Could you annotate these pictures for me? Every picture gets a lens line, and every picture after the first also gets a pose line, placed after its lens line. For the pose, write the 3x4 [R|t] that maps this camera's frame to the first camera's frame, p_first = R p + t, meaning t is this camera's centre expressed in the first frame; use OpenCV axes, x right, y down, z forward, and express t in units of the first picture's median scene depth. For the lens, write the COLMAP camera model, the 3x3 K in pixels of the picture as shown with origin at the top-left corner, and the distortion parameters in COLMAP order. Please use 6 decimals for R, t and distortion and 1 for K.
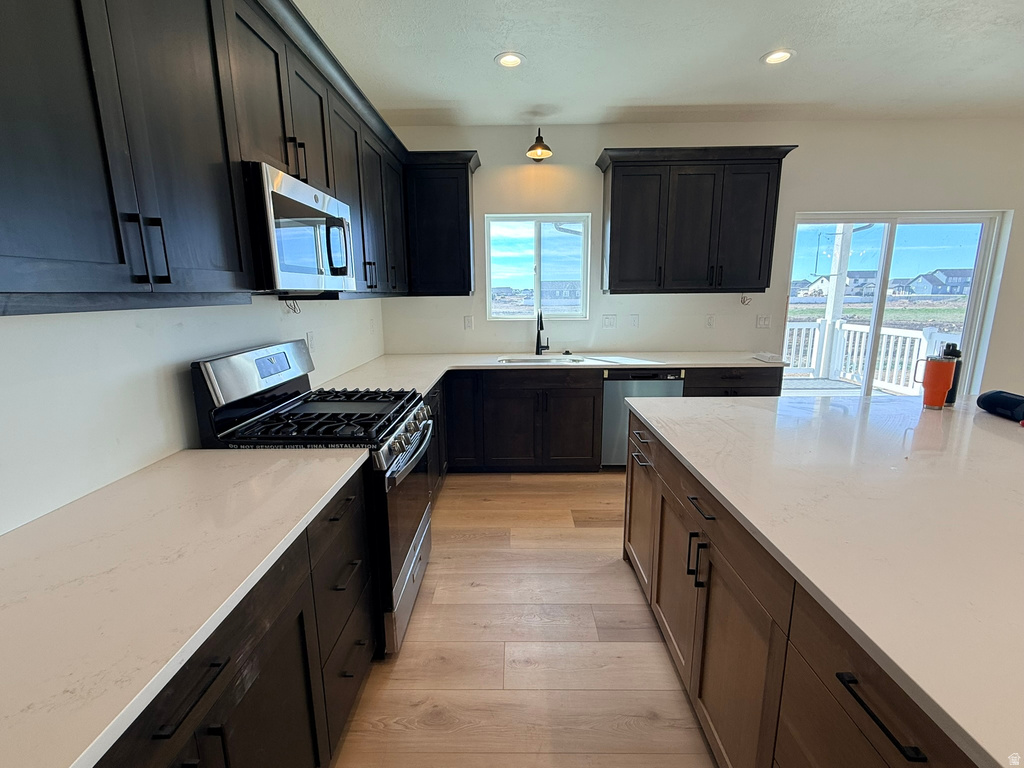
lens RADIAL K [[458.9, 0, 511.8], [0, 458.9, 378.5], [0, 0, 1]] dist [-0.001175, -0.000007]
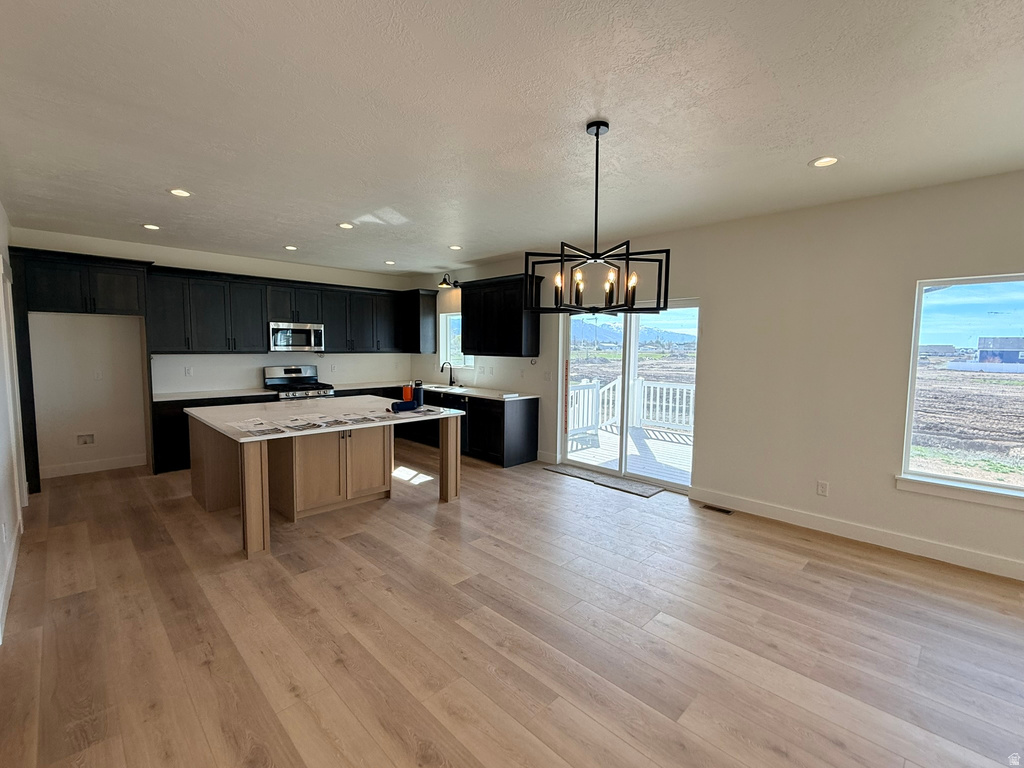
lens RADIAL K [[458.9, 0, 508.7], [0, 458.9, 383.2], [0, 0, 1]] dist [-0.001175, -0.000007]
pose [[0.697590, 0.077262, -0.712320, 1.650798], [-0.151879, 0.987522, -0.041626, -0.021707], [0.700215, 0.137224, 0.700620, -0.160258]]
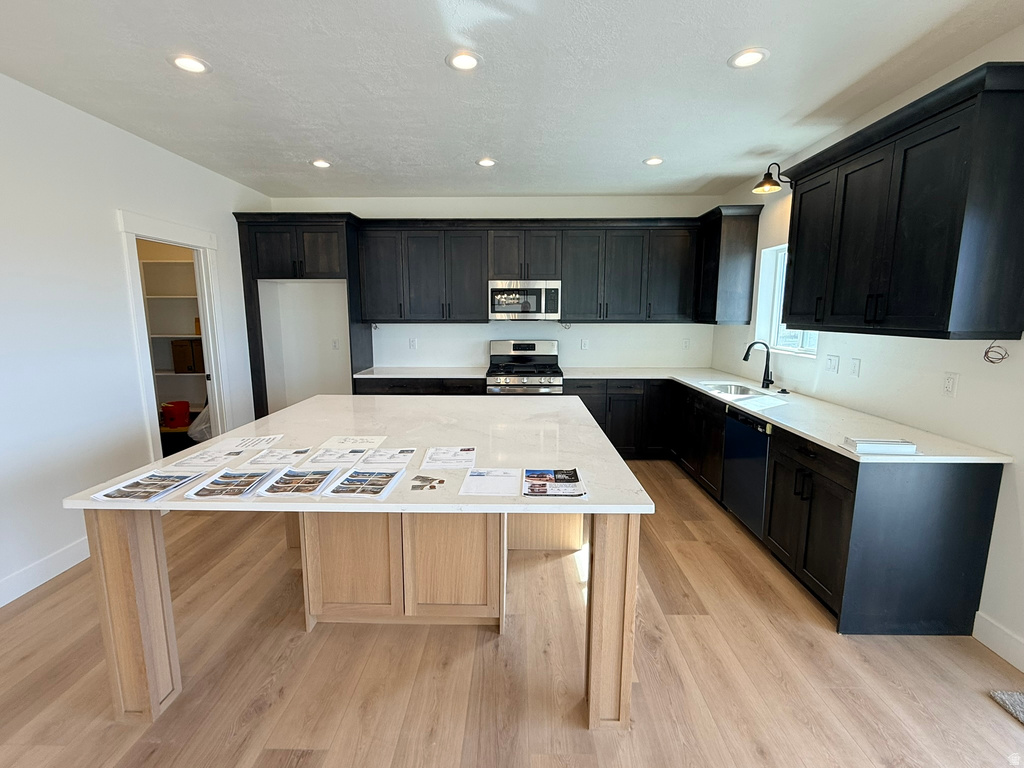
lens RADIAL K [[458.9, 0, 504.5], [0, 458.9, 383.1], [0, 0, 1]] dist [-0.001175, -0.000007]
pose [[-0.021531, 0.166007, -0.985890, 1.089225], [-0.185420, 0.968347, 0.167102, -0.128626], [0.982423, 0.186401, 0.009931, 0.470996]]
